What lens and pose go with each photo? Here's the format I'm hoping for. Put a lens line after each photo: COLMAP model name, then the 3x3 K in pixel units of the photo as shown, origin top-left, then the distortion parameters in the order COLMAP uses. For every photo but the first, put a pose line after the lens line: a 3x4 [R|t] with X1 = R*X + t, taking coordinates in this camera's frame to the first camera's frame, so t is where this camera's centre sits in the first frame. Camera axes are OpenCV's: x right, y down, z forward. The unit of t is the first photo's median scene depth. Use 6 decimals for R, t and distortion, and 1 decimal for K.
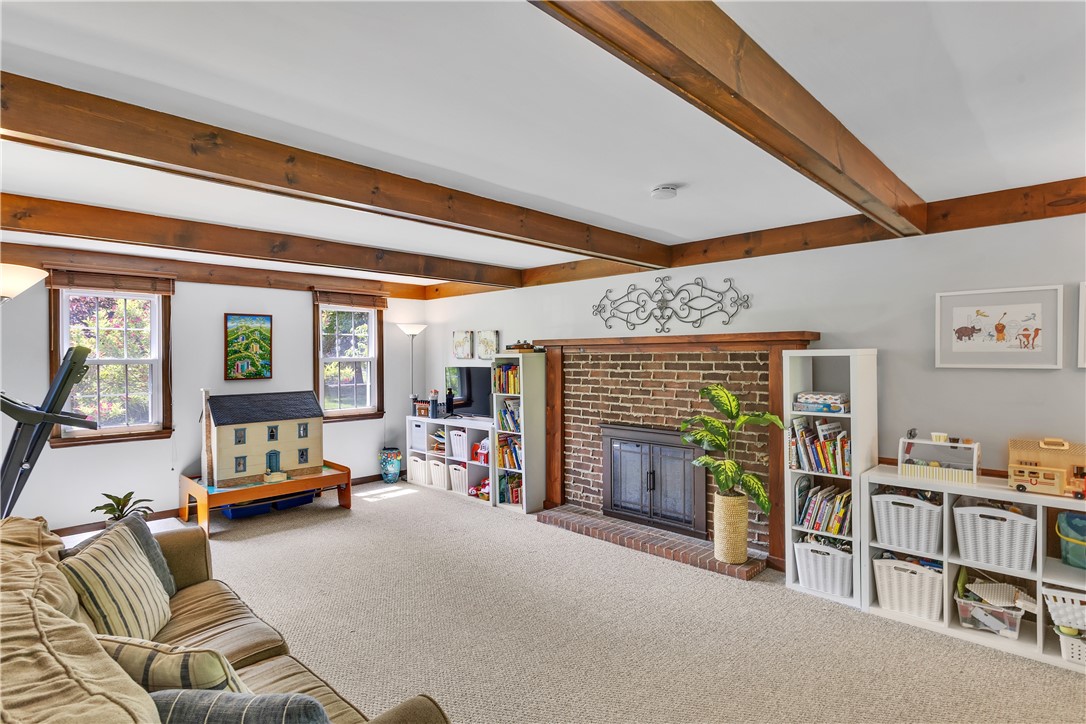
lens RADIAL K [[545.0, 0, 540.9], [0, 545.0, 362.7], [0, 0, 1]] dist [0.001294, 0.001120]
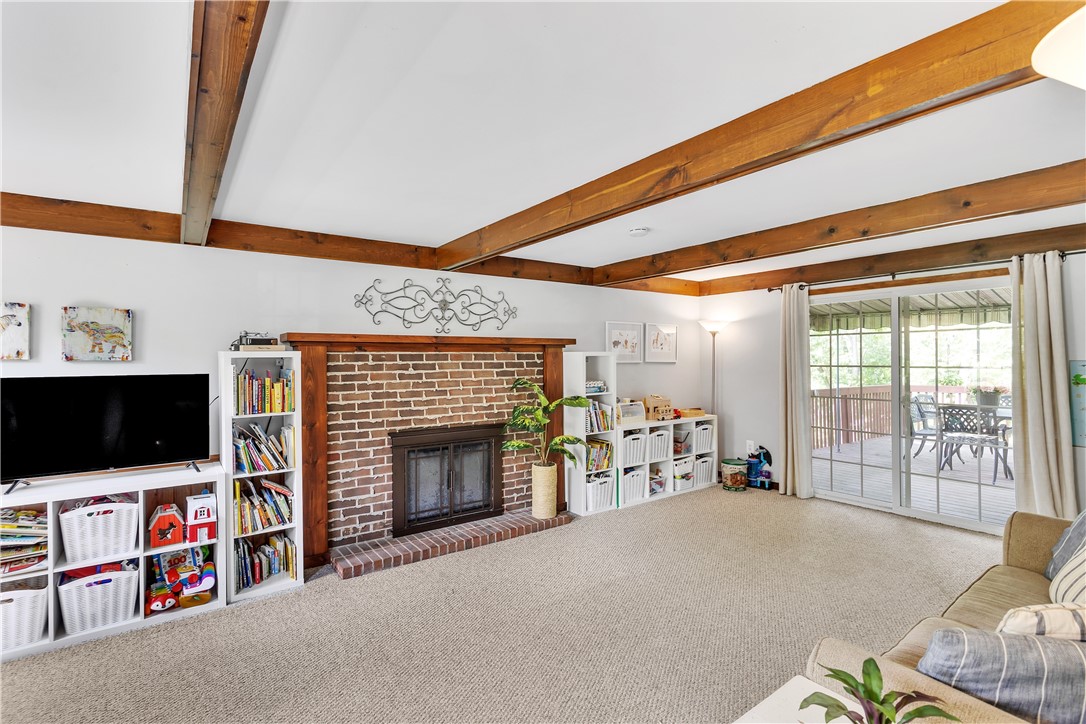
lens RADIAL K [[513.6, 0, 533.2], [0, 513.6, 359.1], [0, 0, 1]] dist [0.001269, 0.000069]
pose [[0.187018, -0.000569, 0.982356, -0.672333], [0.013746, 0.999903, -0.002037, -0.002404], [-0.982260, 0.013884, 0.187008, 0.644177]]
